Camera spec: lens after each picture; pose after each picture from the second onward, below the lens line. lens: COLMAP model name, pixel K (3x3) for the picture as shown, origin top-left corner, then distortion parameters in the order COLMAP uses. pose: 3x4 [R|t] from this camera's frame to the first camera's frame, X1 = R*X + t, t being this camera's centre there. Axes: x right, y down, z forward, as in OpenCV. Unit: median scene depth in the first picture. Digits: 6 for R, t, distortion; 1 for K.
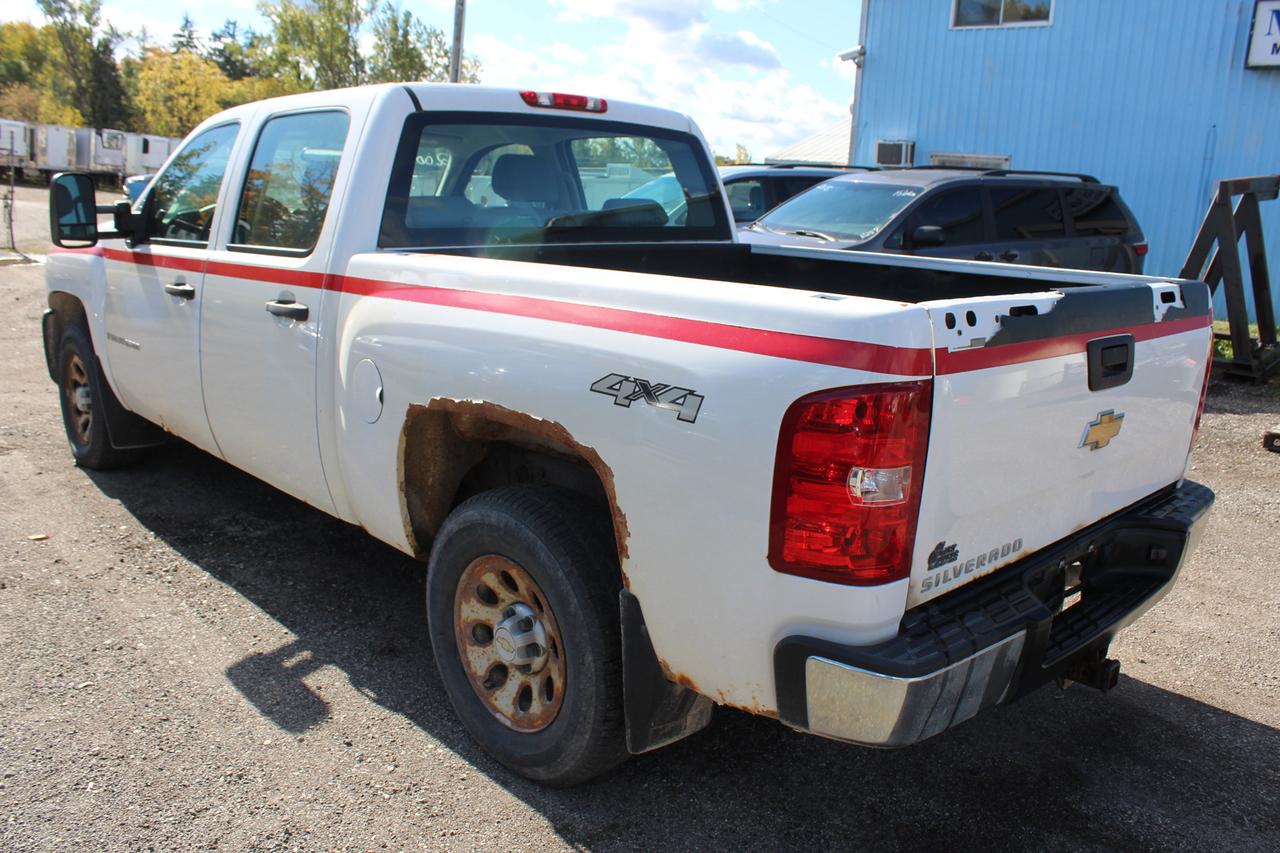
lens RADIAL K [[1031.1, 0, 640.0], [0, 1031.1, 426.5], [0, 0, 1]] dist [-0.108417, 0.067232]
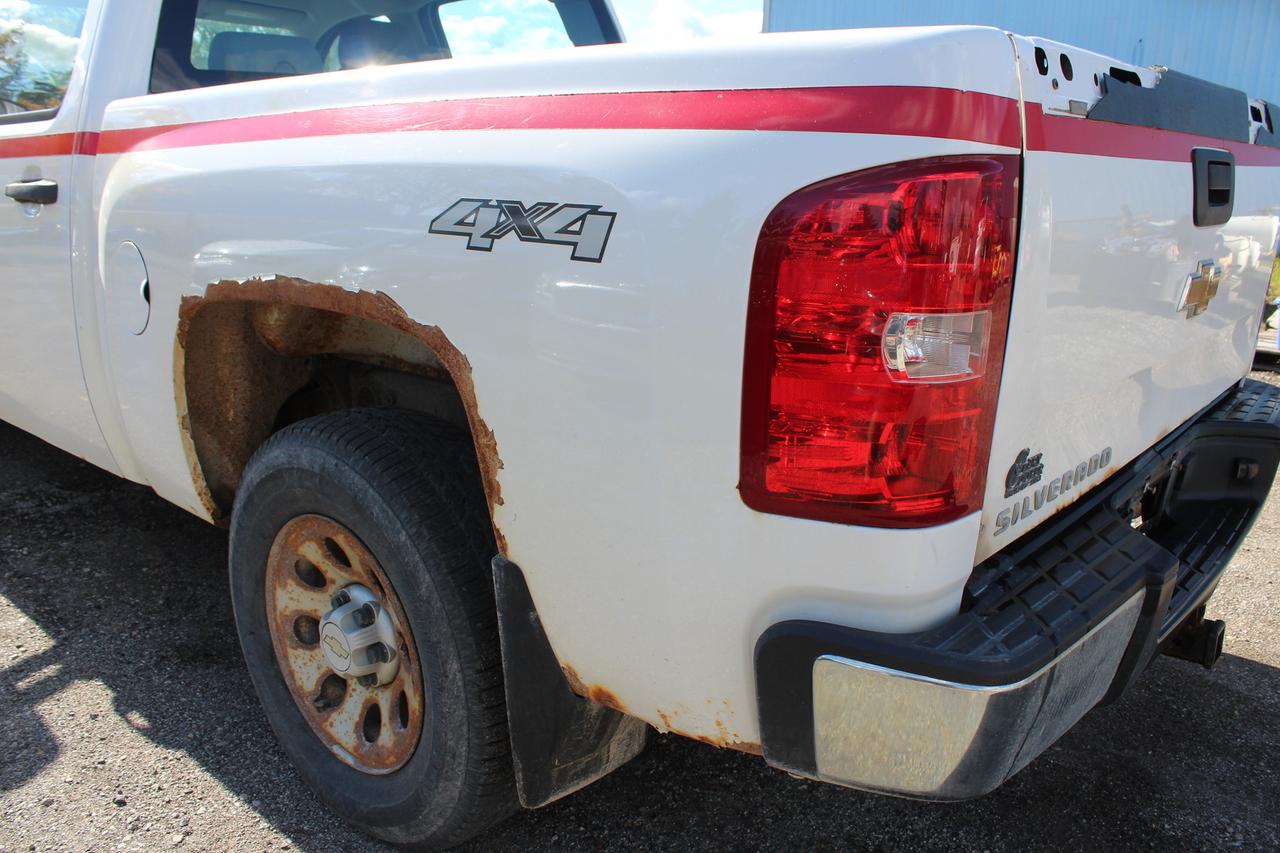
lens RADIAL K [[1051.9, 0, 644.3], [0, 1051.9, 397.4], [0, 0, 1]] dist [-0.133601, 0.117180]
pose [[0.995306, -0.039327, 0.088430, 0.016135], [0.038552, 0.999202, 0.010449, 0.049429], [-0.088770, -0.006991, 0.996028, 0.303566]]
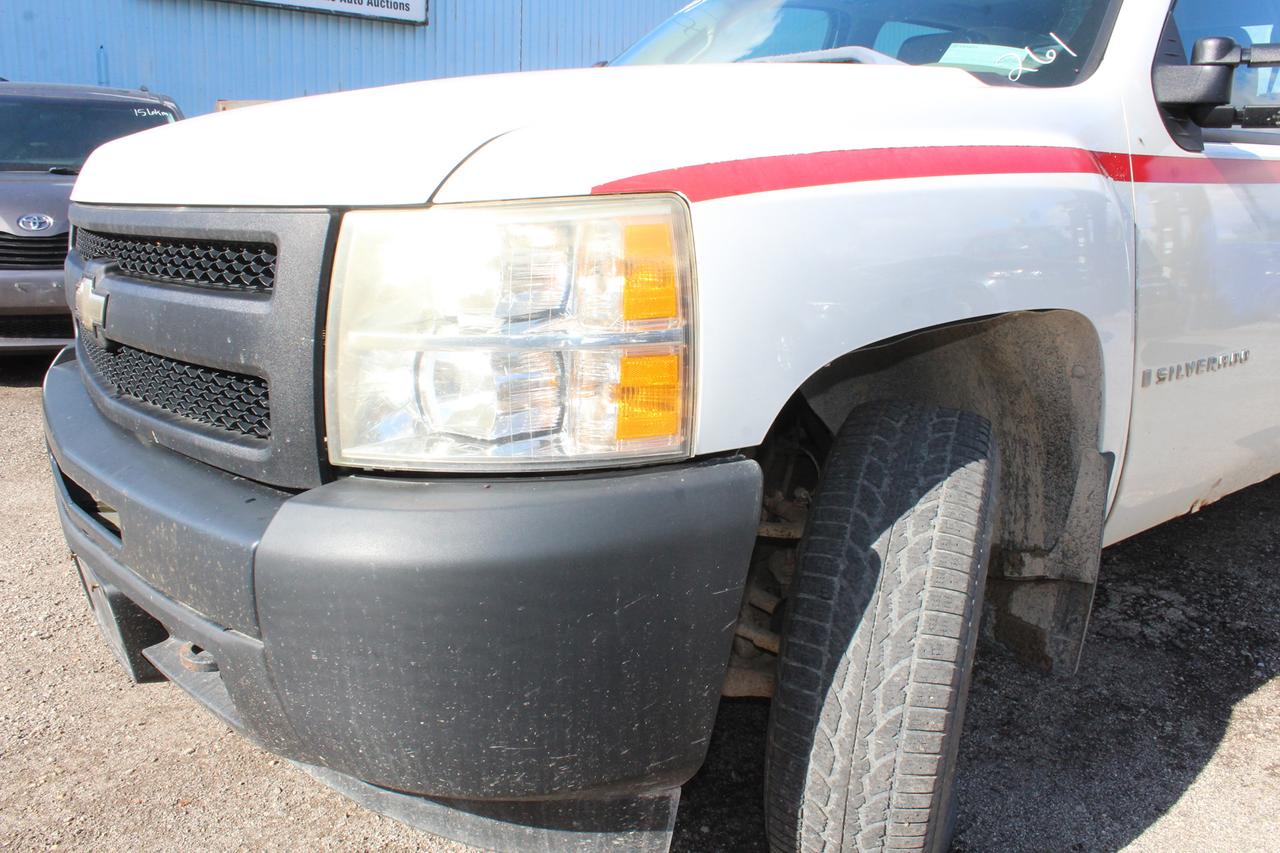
lens RADIAL K [[1031.1, 0, 640.0], [0, 1031.1, 426.5], [0, 0, 1]] dist [-0.108417, 0.067232]
pose [[0.081952, -0.253351, 0.963897, -1.603087], [0.205503, 0.950662, 0.232400, -0.348287], [-0.975219, 0.179038, 0.129973, 2.052878]]
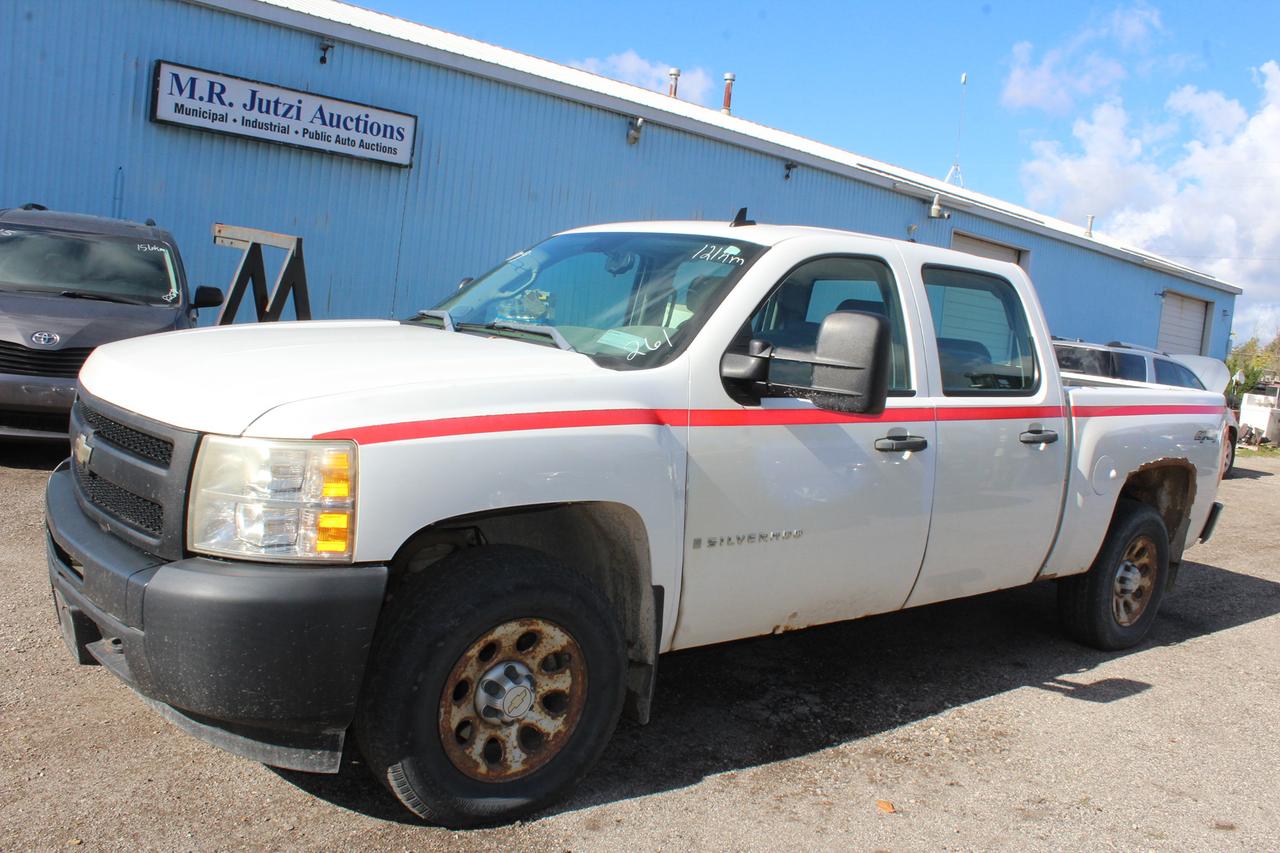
lens RADIAL K [[1056.7, 0, 643.7], [0, 1056.7, 414.5], [0, 0, 1]] dist [-0.165439, 0.138200]
pose [[0.082029, -0.123785, 0.988913, -2.103016], [0.123064, 0.985921, 0.113203, -0.440647], [-0.989003, 0.112414, 0.096108, 1.703225]]
